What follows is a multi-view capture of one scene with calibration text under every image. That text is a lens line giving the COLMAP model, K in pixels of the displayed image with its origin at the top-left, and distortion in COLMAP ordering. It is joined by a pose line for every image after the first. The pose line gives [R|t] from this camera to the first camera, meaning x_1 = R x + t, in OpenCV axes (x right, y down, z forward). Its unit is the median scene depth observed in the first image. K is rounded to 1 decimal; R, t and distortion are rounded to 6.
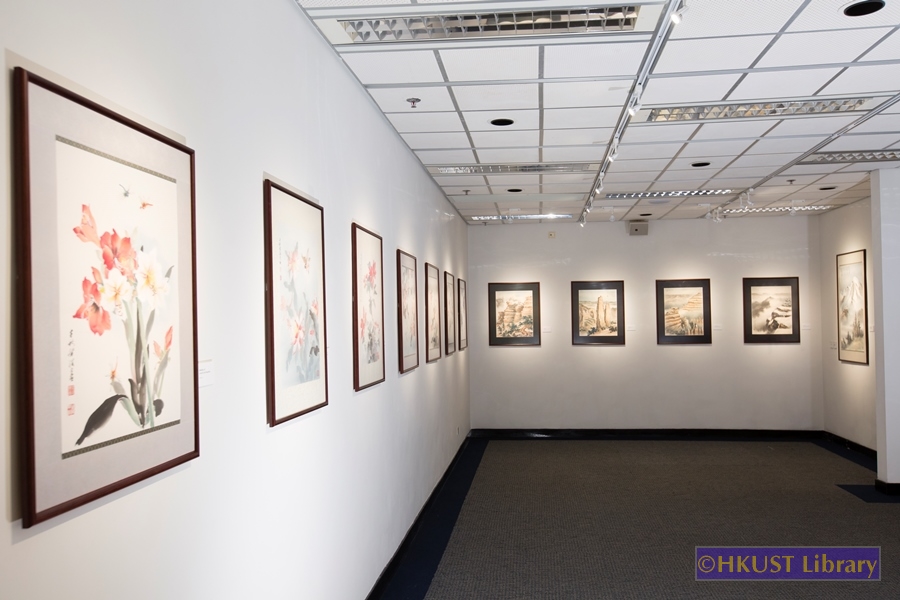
lens RADIAL K [[699.2, 0, 448.1], [0, 699.2, 301.9], [0, 0, 1]] dist [0.000827, 0.022436]
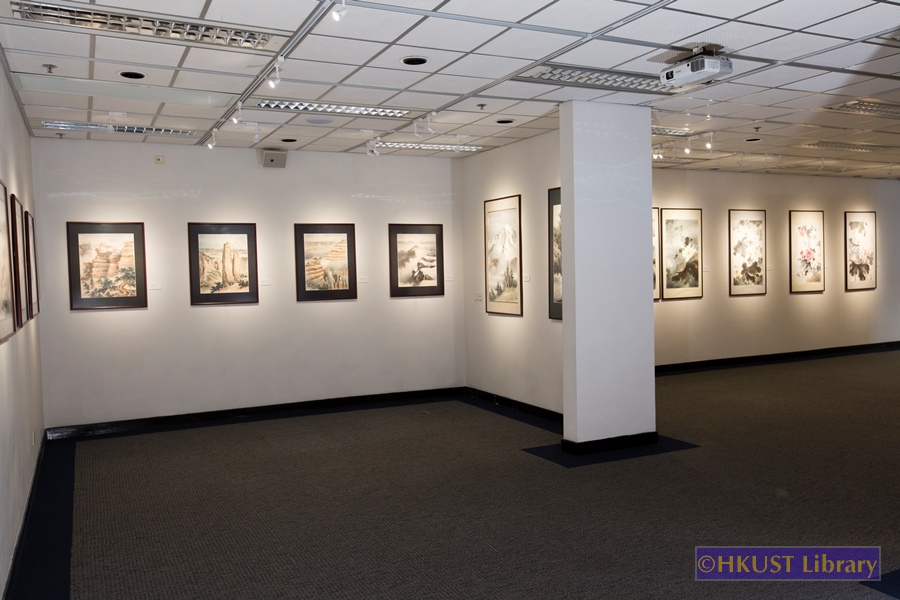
lens RADIAL K [[699.2, 0, 403.8], [0, 699.2, 300.9], [0, 0, 1]] dist [0.000827, 0.022436]
pose [[0.844124, -0.028648, 0.535381, -0.040575], [-0.003005, 0.998303, 0.058156, 0.011891], [-0.536139, -0.050699, 0.842606, 0.240905]]
